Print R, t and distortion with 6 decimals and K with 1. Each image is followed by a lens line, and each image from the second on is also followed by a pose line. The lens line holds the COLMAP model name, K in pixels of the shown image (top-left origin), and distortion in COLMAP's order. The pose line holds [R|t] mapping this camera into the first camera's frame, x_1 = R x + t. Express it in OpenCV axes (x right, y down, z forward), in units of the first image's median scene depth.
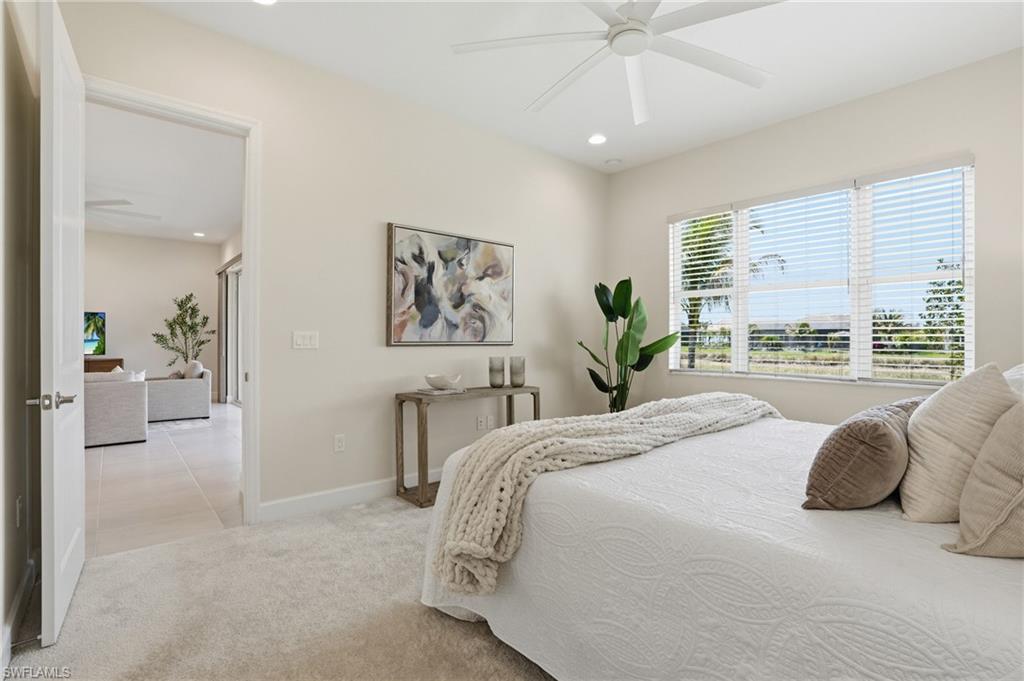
lens RADIAL K [[470.5, 0, 515.7], [0, 470.5, 341.8], [0, 0, 1]] dist [-0.049602, 0.013967]
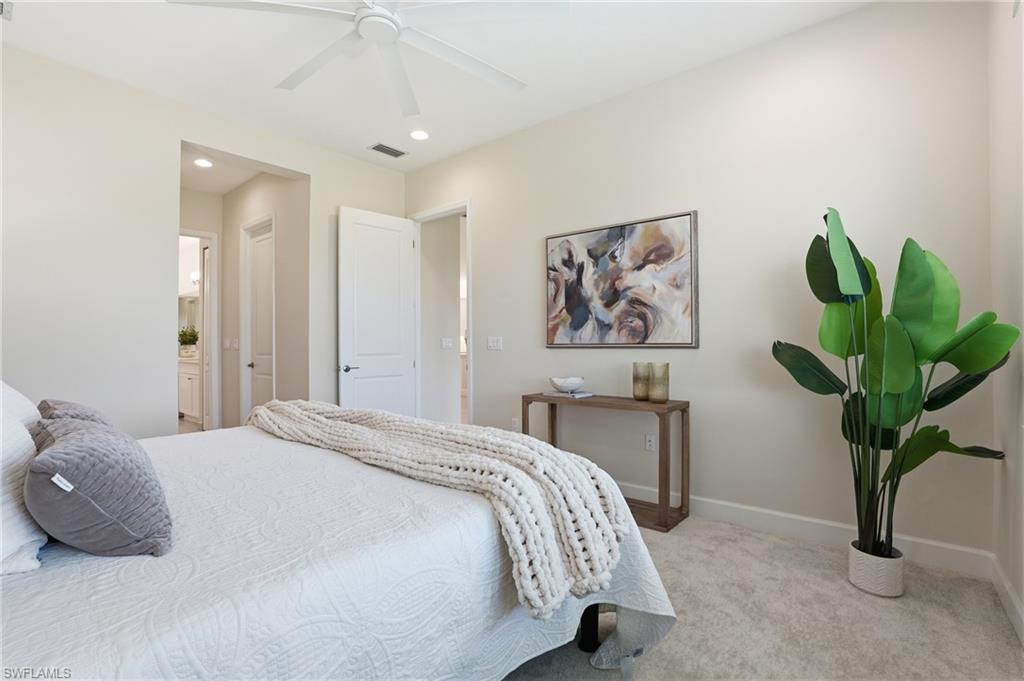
lens RADIAL K [[470.5, 0, 517.0], [0, 470.5, 335.4], [0, 0, 1]] dist [-0.049602, 0.013967]
pose [[0.169393, -0.021917, -0.985305, 0.740366], [0.000653, 0.999755, -0.022126, 0.003492], [0.985548, 0.003105, 0.169365, 0.680687]]
